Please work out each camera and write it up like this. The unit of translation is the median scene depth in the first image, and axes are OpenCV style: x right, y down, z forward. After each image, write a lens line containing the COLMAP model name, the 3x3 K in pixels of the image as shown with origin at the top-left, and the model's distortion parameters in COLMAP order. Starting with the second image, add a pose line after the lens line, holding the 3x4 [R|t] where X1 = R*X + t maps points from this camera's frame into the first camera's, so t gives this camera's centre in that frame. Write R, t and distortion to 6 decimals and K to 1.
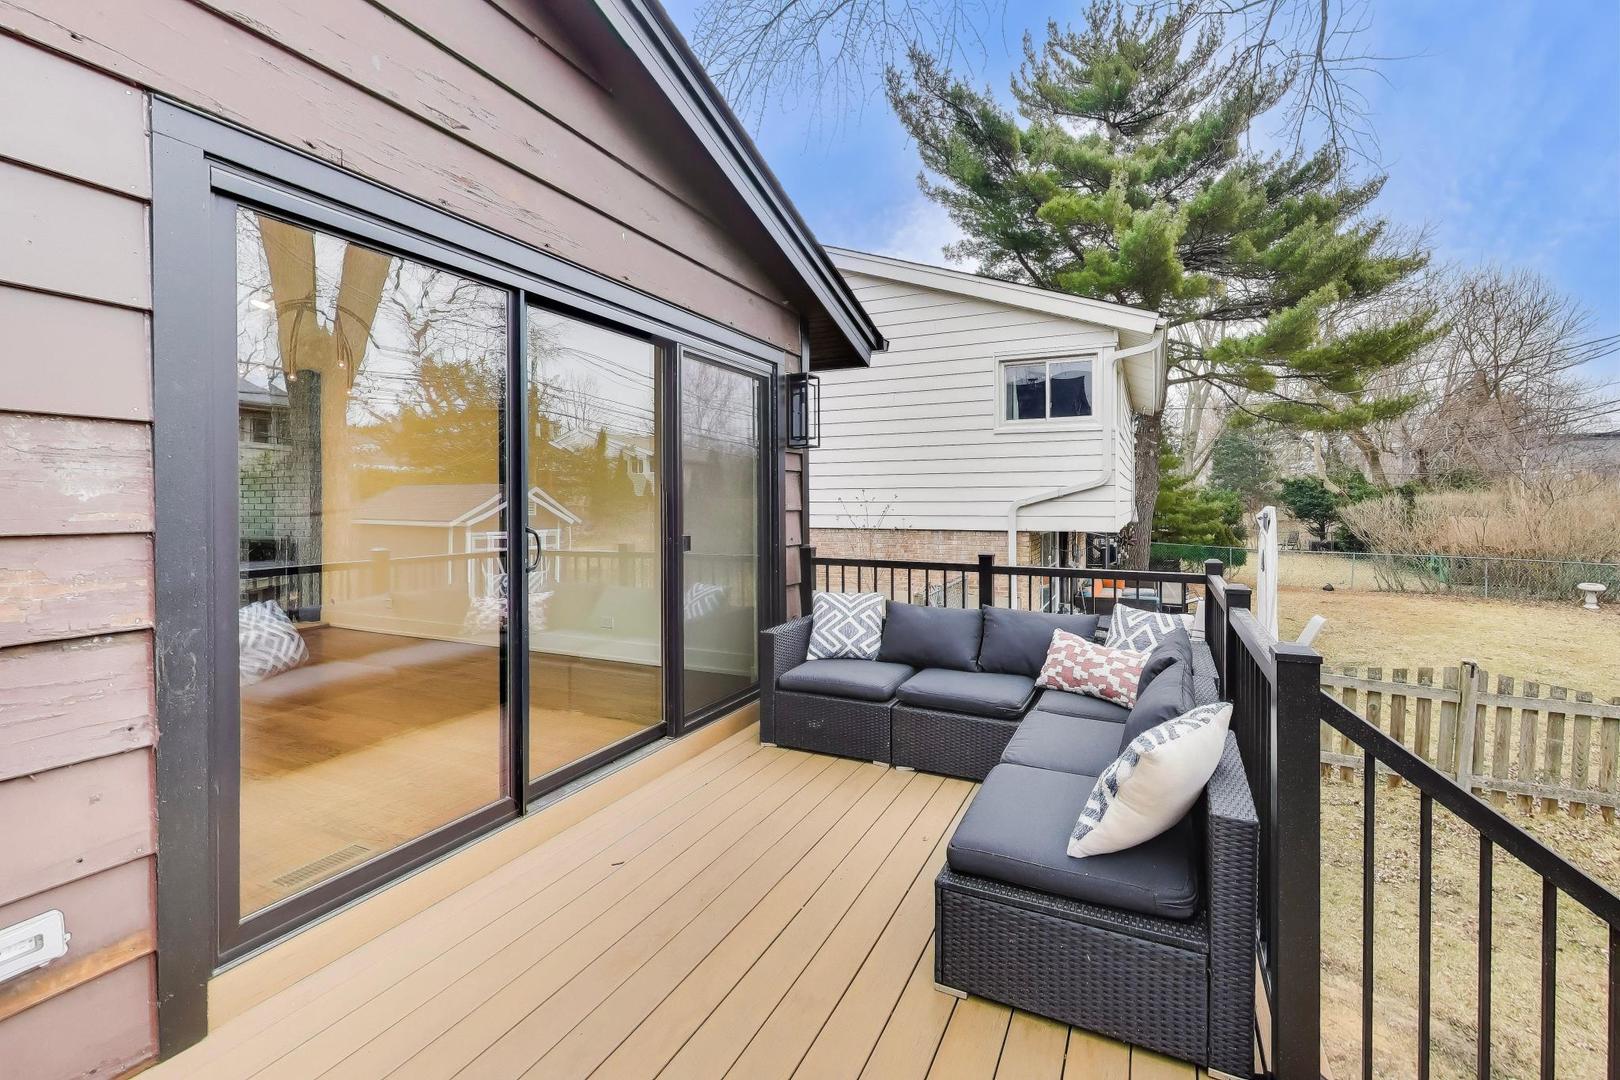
lens RADIAL K [[667.1, 0, 853.7], [0, 667.1, 490.5], [0, 0, 1]] dist [-0.003001, -0.000061]
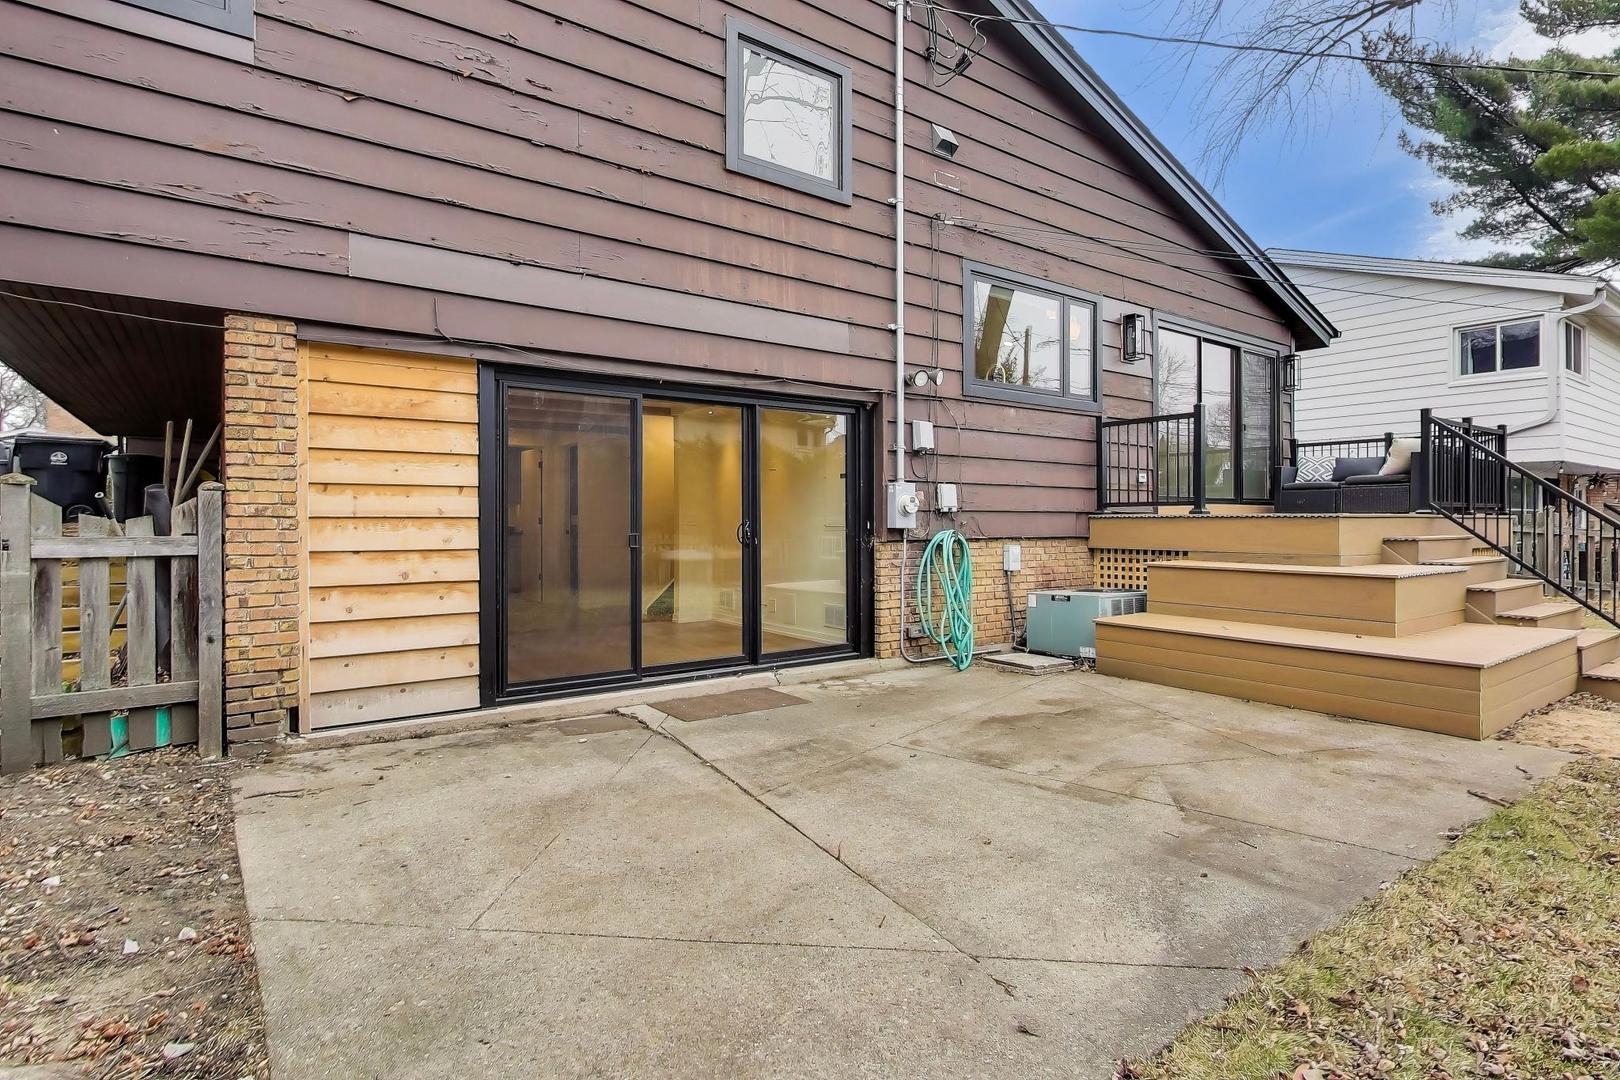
lens RADIAL K [[841.7, 0, 908.1], [0, 841.7, 521.2], [0, 0, 1]] dist [-0.004136, 0.001642]
pose [[0.894026, 0.001326, -0.448013, 0.016109], [0.006137, 0.999866, 0.015206, 0.163876], [0.447973, -0.016344, 0.893898, -1.039594]]
